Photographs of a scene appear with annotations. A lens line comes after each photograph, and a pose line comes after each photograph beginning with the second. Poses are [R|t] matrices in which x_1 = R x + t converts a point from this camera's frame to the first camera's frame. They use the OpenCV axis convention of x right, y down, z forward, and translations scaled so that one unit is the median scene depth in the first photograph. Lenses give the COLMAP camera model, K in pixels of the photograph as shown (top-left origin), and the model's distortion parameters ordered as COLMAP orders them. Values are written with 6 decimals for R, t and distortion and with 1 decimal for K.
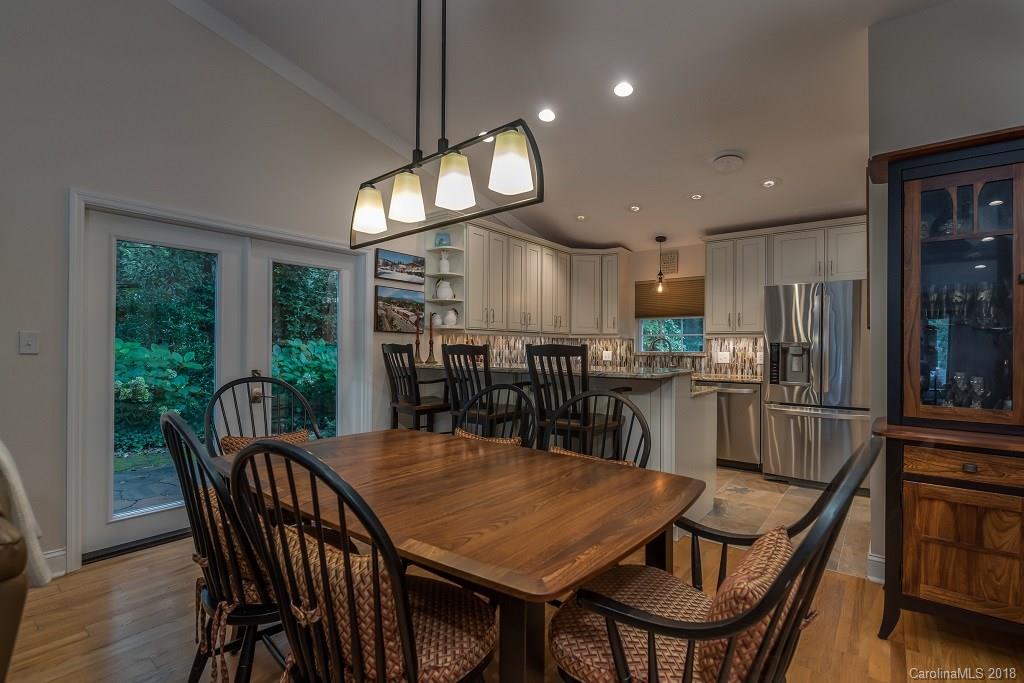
lens RADIAL K [[483.2, 0, 511.6], [0, 483.2, 341.7], [0, 0, 1]] dist [-0.014288, 0.000250]
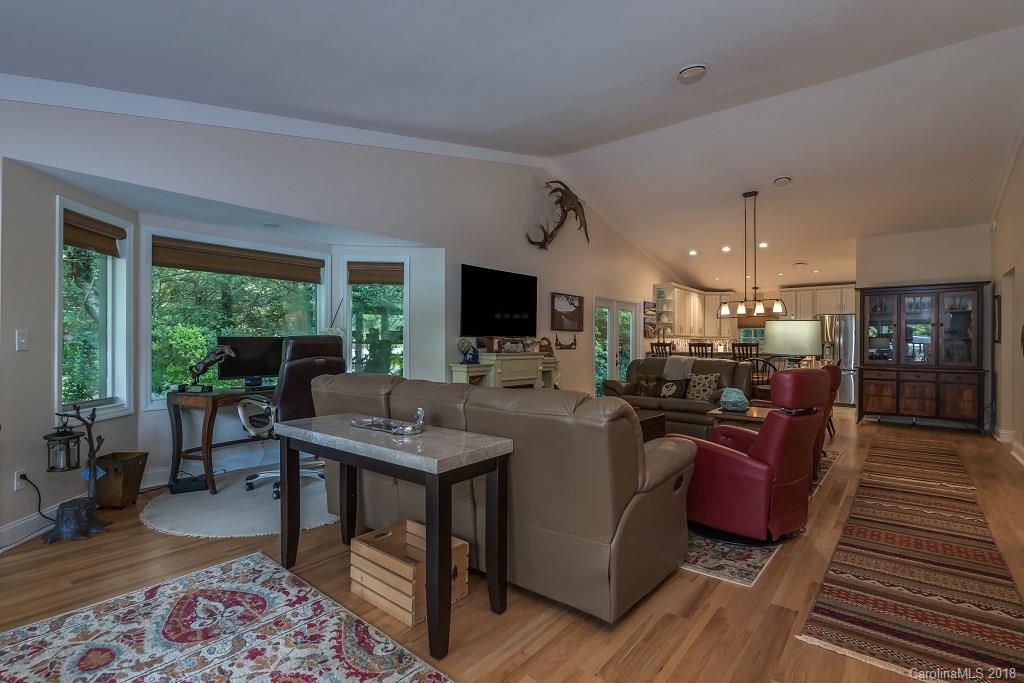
lens RADIAL K [[483.2, 0, 511.1], [0, 483.2, 343.4], [0, 0, 1]] dist [-0.014288, 0.000250]
pose [[0.999743, -0.002233, -0.022576, -0.709180], [0.002436, 0.999957, 0.008943, -0.011976], [0.022555, -0.008996, 0.999705, -1.079729]]
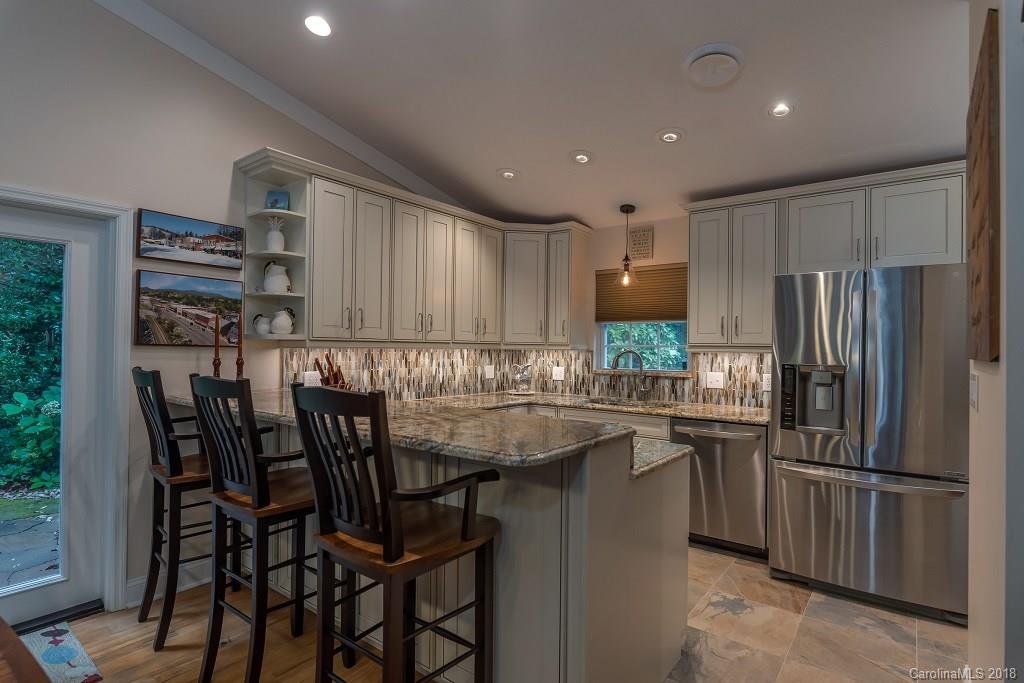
lens RADIAL K [[523.7, 0, 514.9], [0, 523.7, 342.4], [0, 0, 1]] dist [-0.018757, -0.000320]
pose [[0.999839, 0.004013, 0.017476, 0.151174], [-0.004044, 0.999990, 0.001779, -0.023120], [-0.017468, -0.001850, 0.999846, 0.277988]]
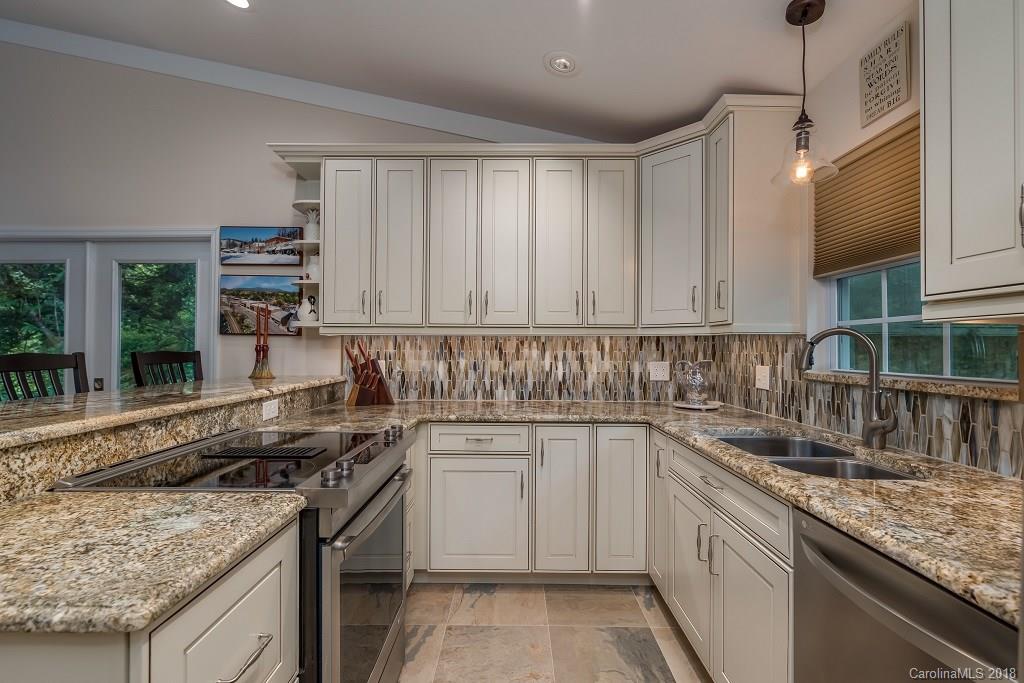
lens RADIAL K [[462.3, 0, 507.2], [0, 462.3, 343.2], [0, 0, 1]] dist [-0.003384, 0.000259]
pose [[0.608543, -0.012854, -0.793417, 0.478265], [0.008693, 0.999917, -0.009532, 0.002900], [0.793473, -0.001096, 0.608604, 0.751116]]
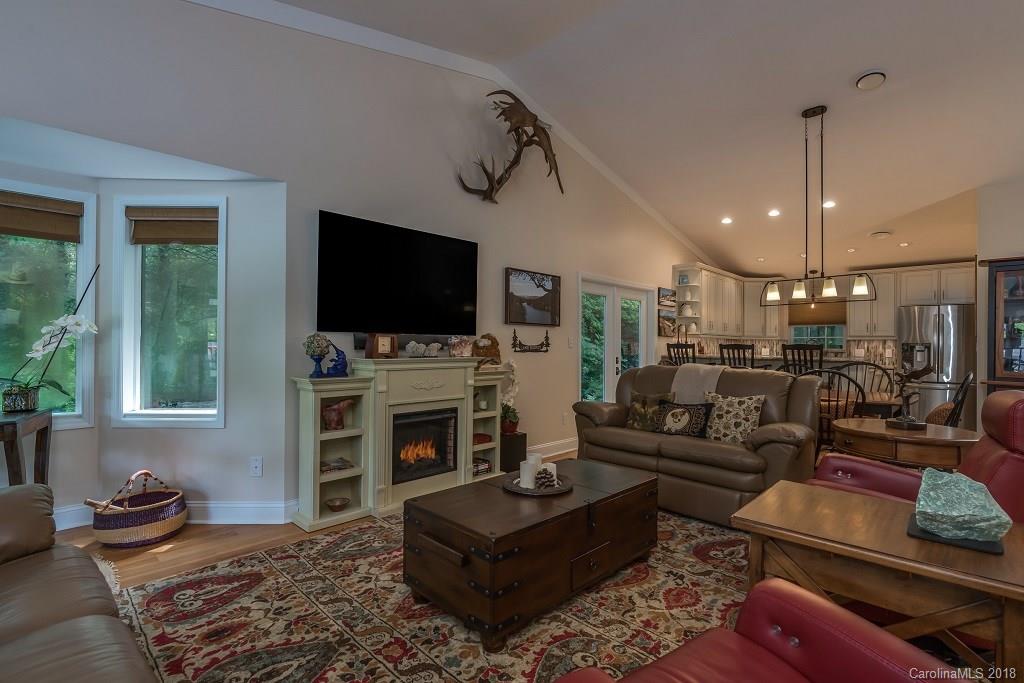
lens RADIAL K [[483.2, 0, 510.1], [0, 483.2, 341.1], [0, 0, 1]] dist [-0.014288, 0.000250]
pose [[0.995059, 0.003330, -0.099226, -0.520936], [-0.002852, 0.999984, 0.004961, -0.008489], [0.099241, -0.004654, 0.995053, -0.615529]]
